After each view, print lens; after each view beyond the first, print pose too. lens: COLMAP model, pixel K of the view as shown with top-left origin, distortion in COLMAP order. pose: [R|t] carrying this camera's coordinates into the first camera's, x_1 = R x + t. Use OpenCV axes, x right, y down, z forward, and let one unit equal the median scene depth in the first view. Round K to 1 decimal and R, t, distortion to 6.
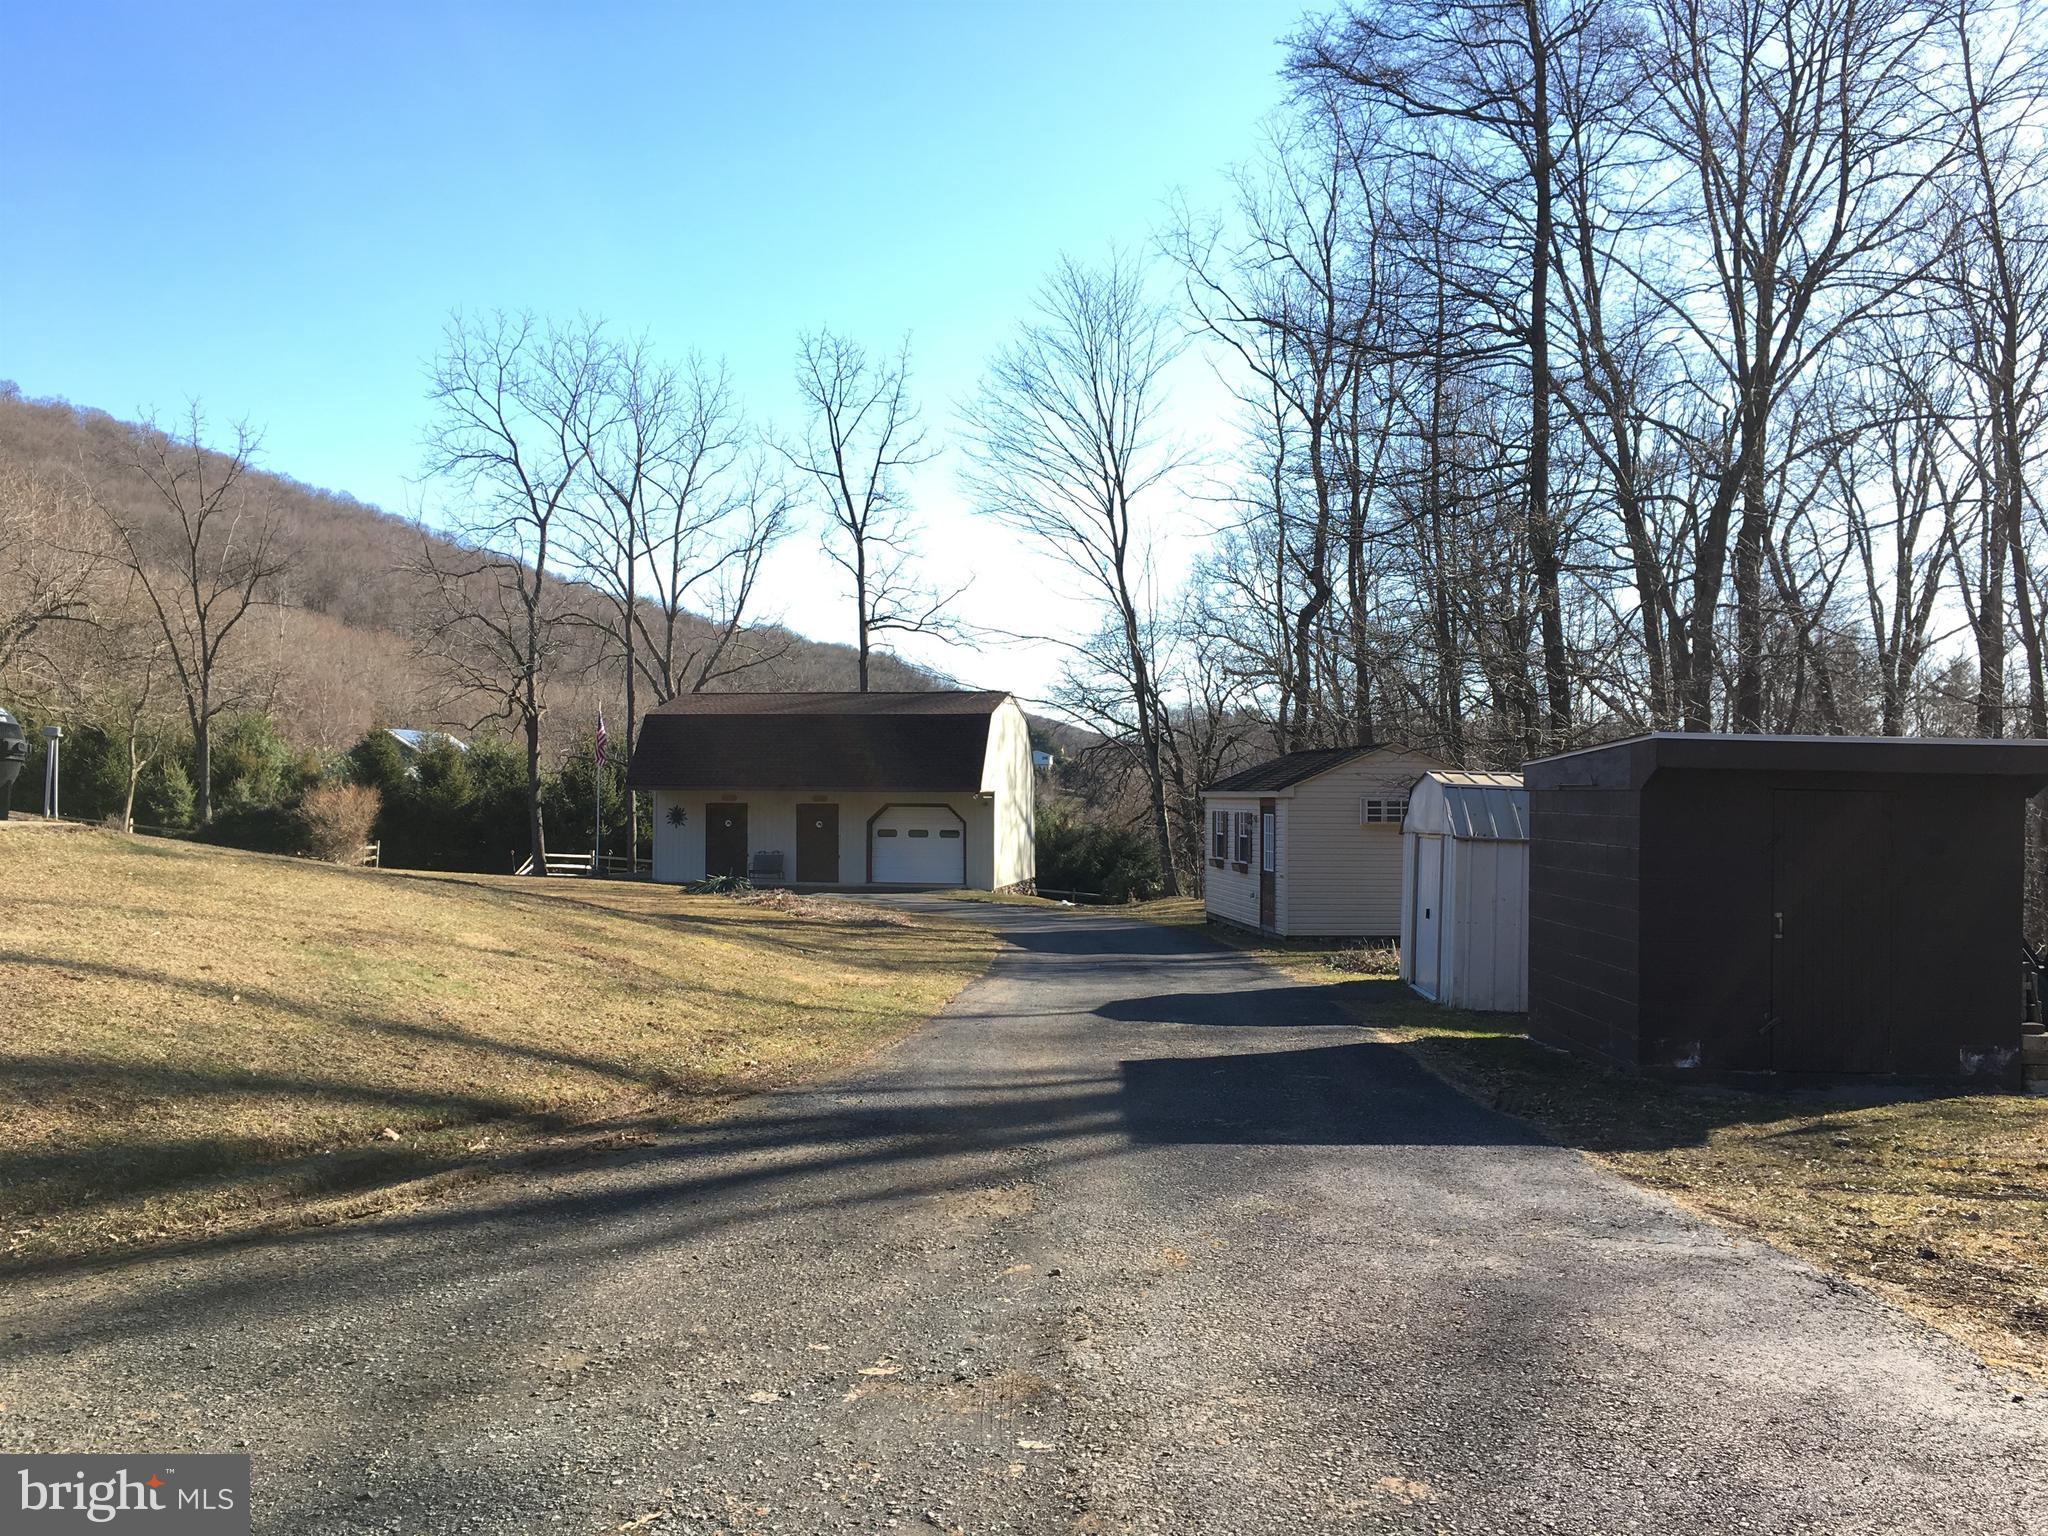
lens RADIAL K [[1719.2, 0, 1032.6], [0, 1719.2, 763.7], [0, 0, 1]] dist [0.057209, 0.000580]
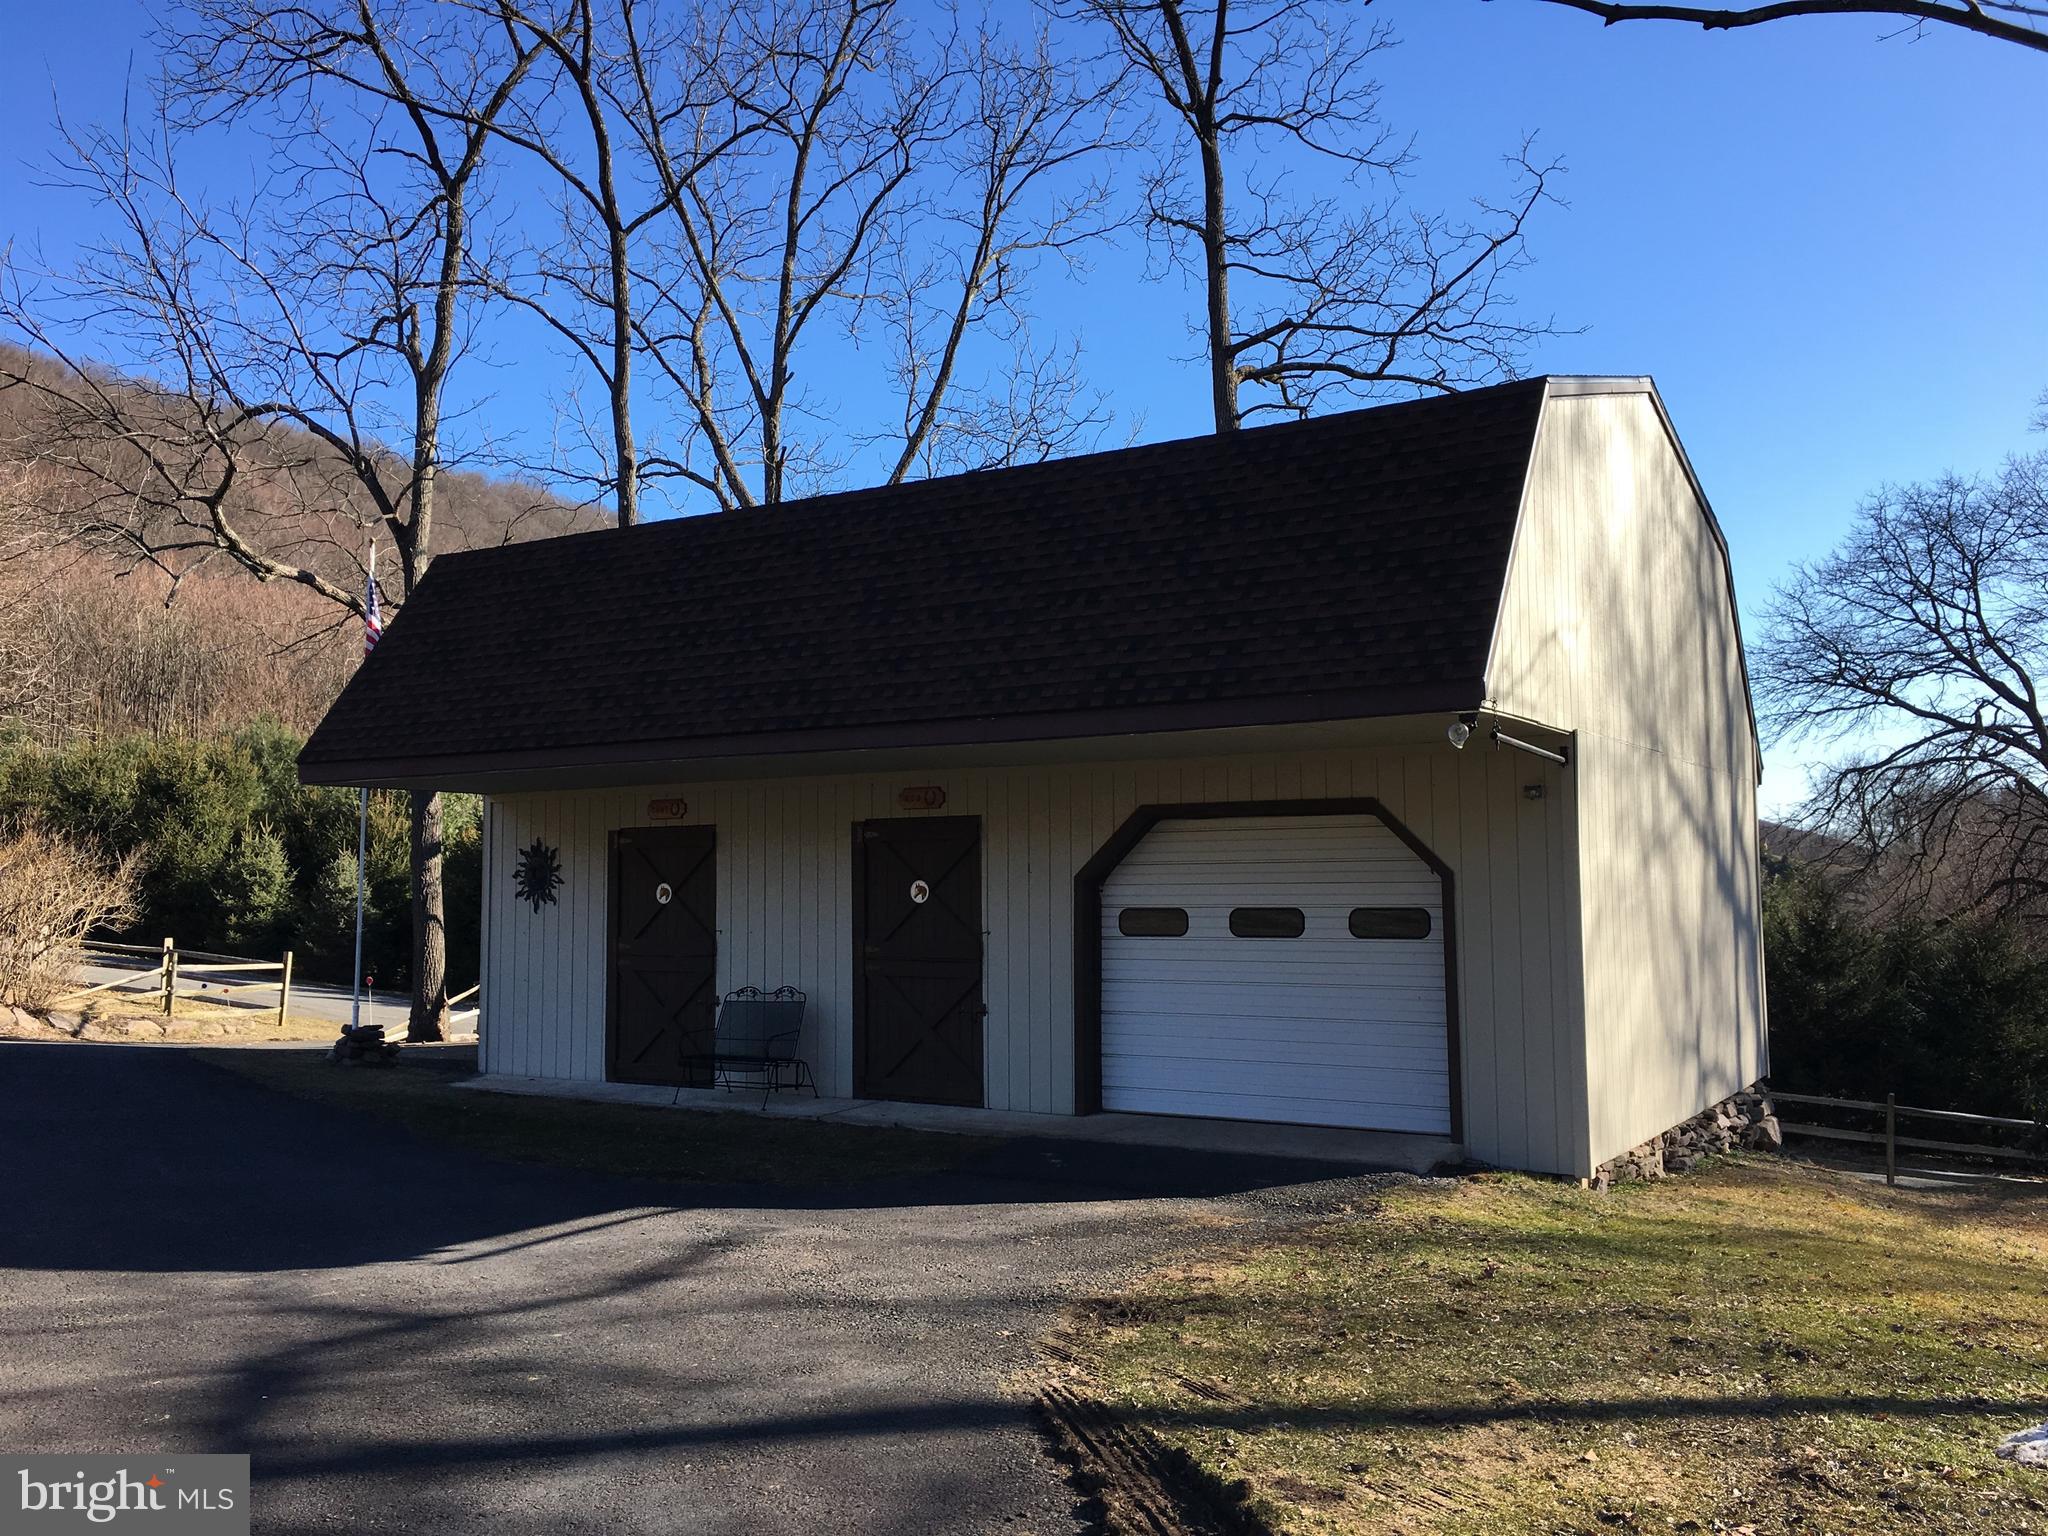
lens RADIAL K [[1719.2, 0, 1032.6], [0, 1719.2, 763.7], [0, 0, 1]] dist [0.057209, 0.000580]
pose [[0.928629, -0.039838, -0.368864, -0.004025], [0.015750, 0.997555, -0.068086, 0.030506], [0.370675, 0.057417, 0.926986, 0.673416]]
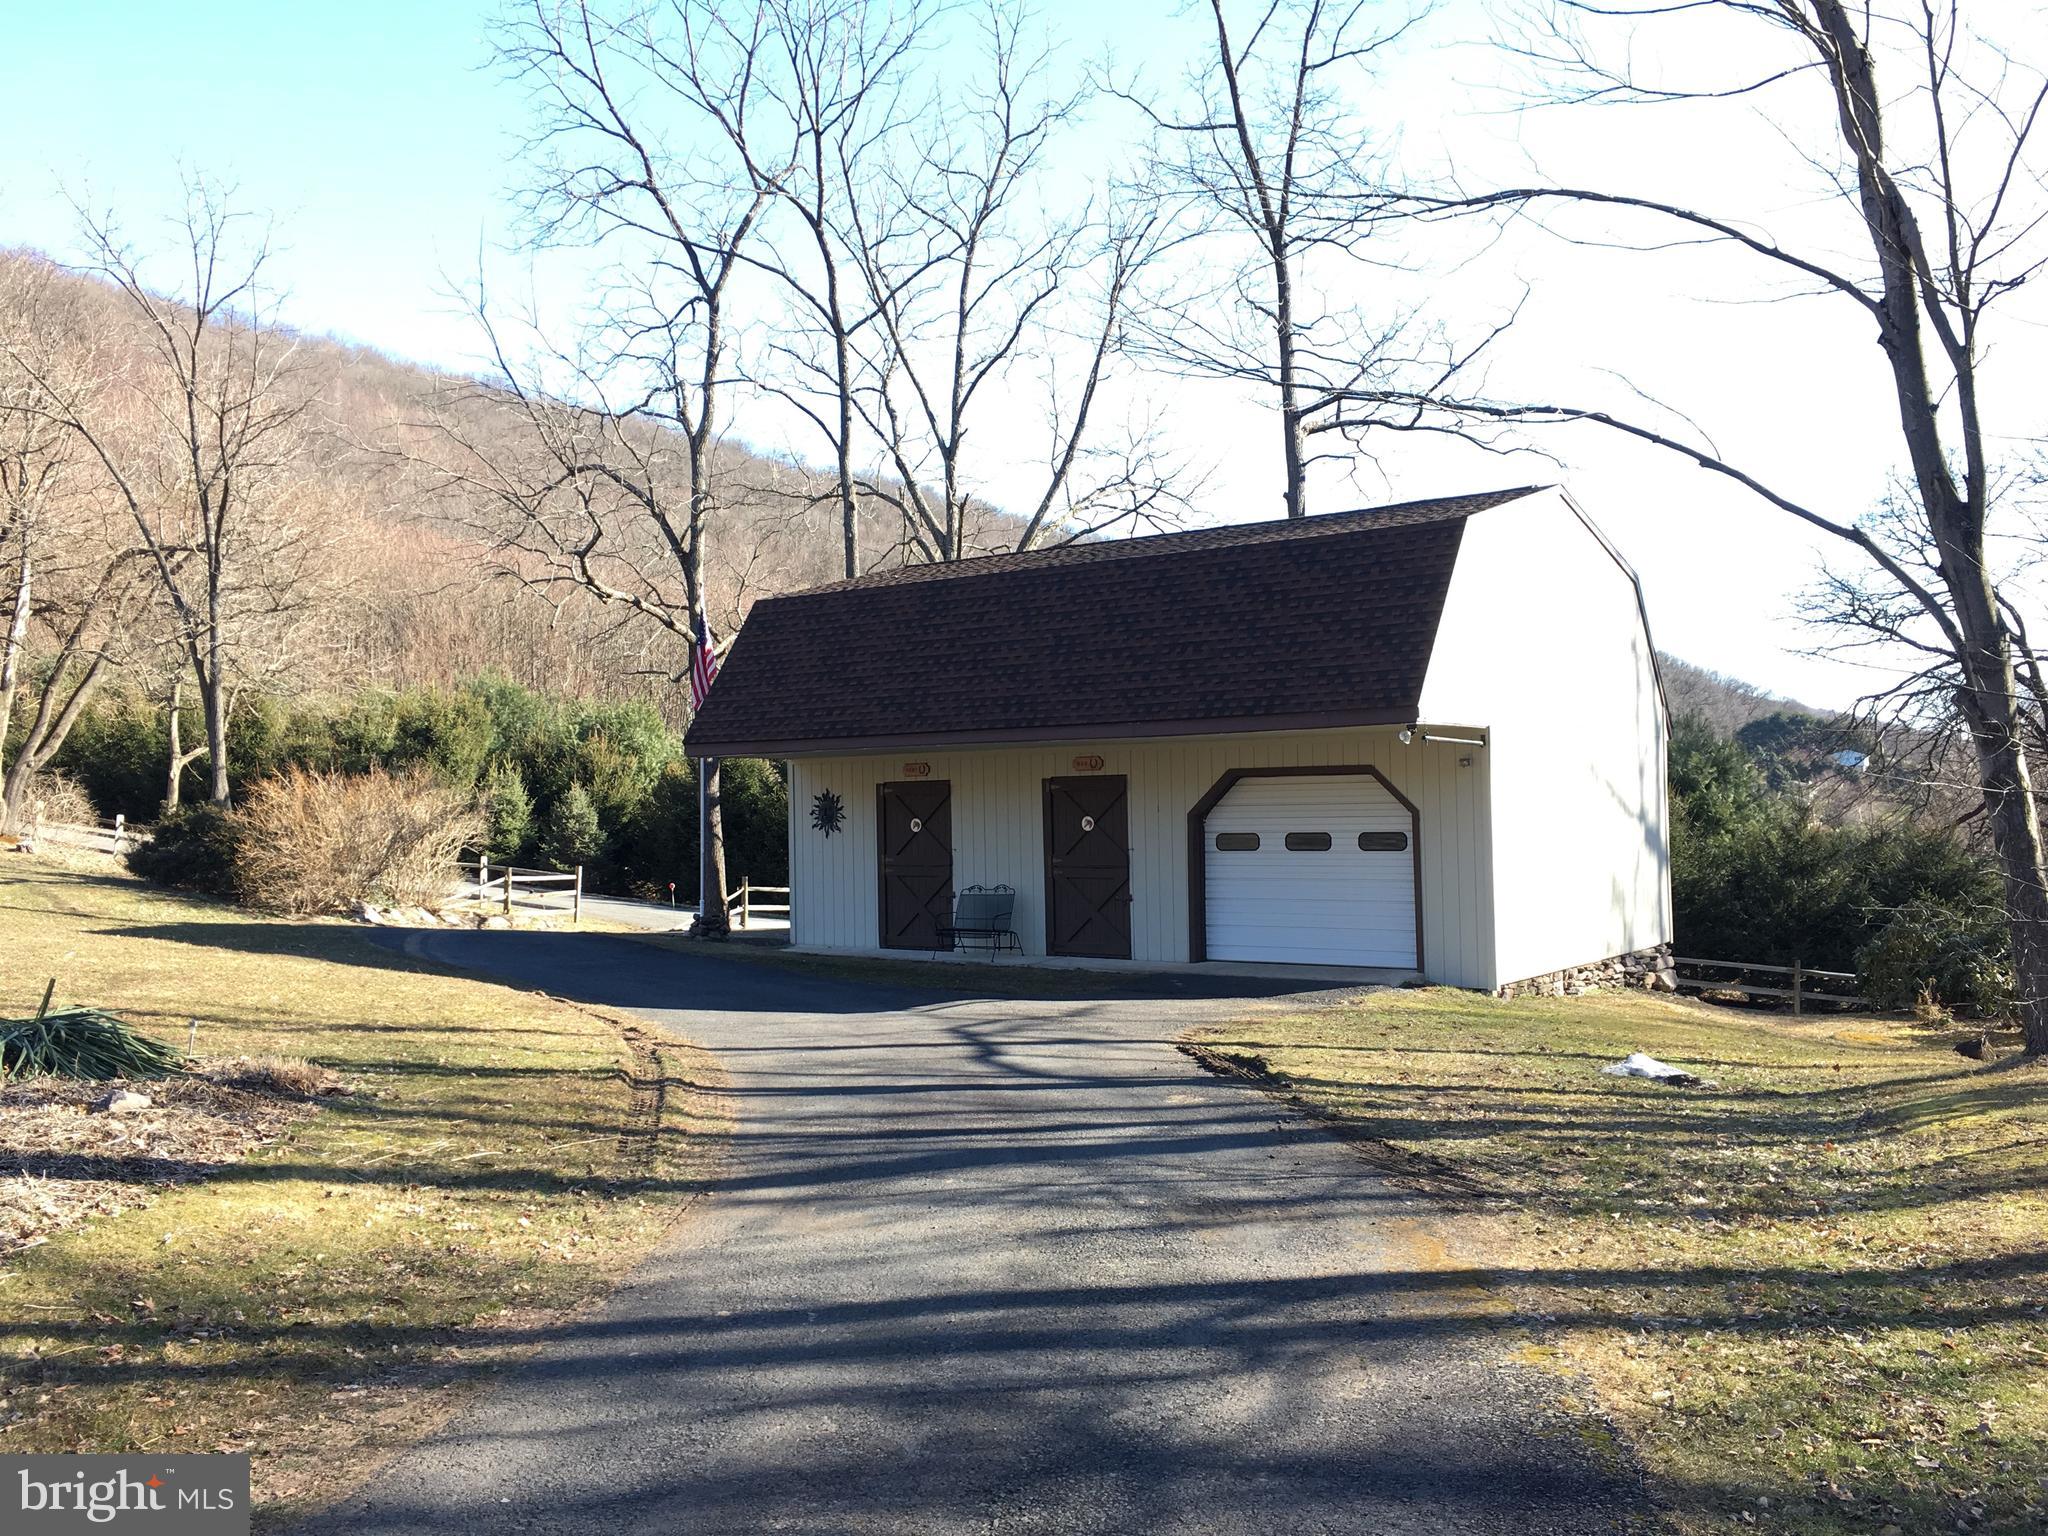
lens RADIAL K [[1719.2, 0, 1032.6], [0, 1719.2, 763.7], [0, 0, 1]] dist [0.057209, 0.000580]
pose [[0.904123, -0.032656, -0.426023, 0.042903], [0.027155, 0.999451, -0.018982, 0.025288], [0.426409, 0.005594, 0.904513, 0.542493]]
